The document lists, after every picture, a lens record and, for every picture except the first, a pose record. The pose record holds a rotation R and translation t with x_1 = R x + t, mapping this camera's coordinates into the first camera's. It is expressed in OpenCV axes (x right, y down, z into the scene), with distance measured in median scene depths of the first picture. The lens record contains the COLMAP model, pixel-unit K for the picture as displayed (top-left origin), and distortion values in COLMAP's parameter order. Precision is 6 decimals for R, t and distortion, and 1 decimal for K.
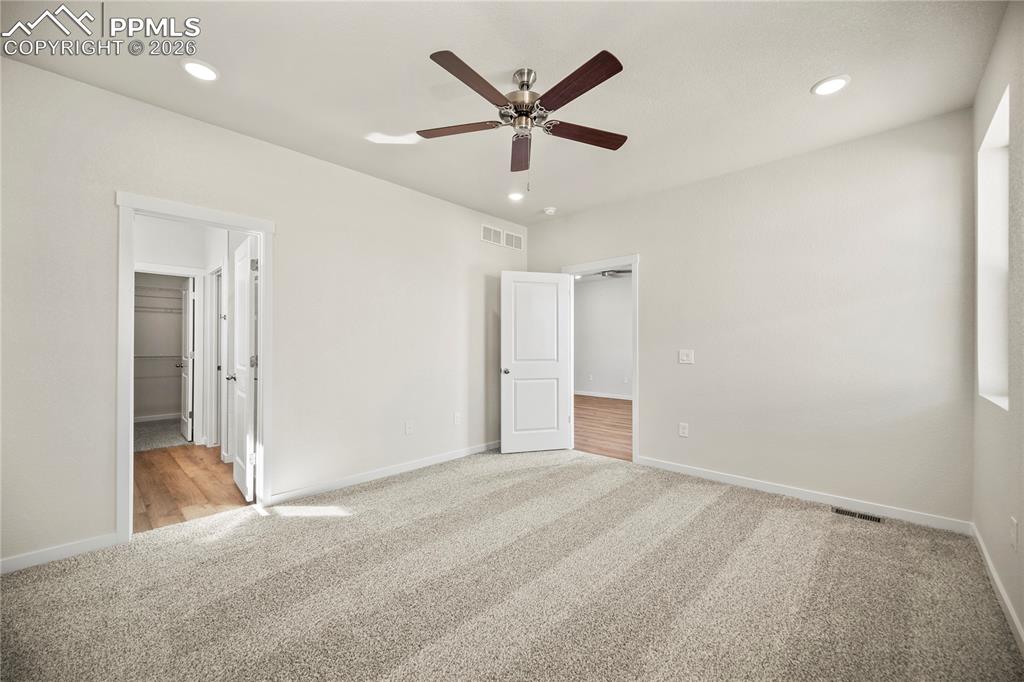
lens RADIAL K [[404.1, 0, 512.0], [0, 404.1, 341.0], [0, 0, 1]] dist [-0.002048, -0.000088]
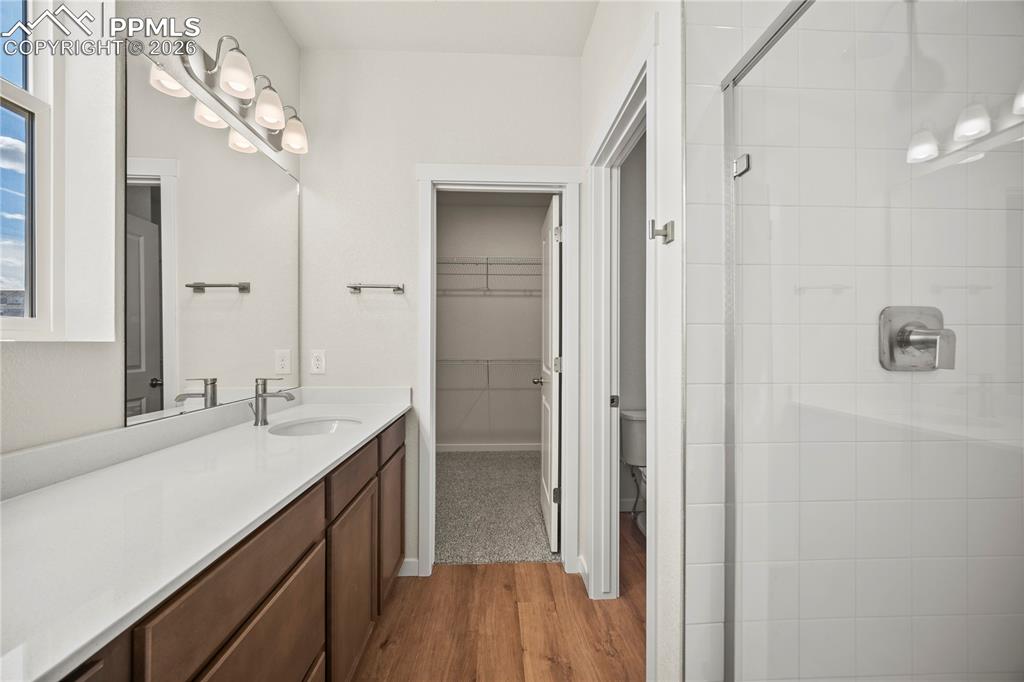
lens RADIAL K [[404.1, 0, 512.0], [0, 404.1, 341.0], [0, 0, 1]] dist [-0.002048, -0.000088]
pose [[0.723432, 0.000490, -0.690396, -0.514180], [0.001249, 0.999997, 0.002018, 0.006572], [0.690395, -0.002322, 0.723429, 0.632706]]
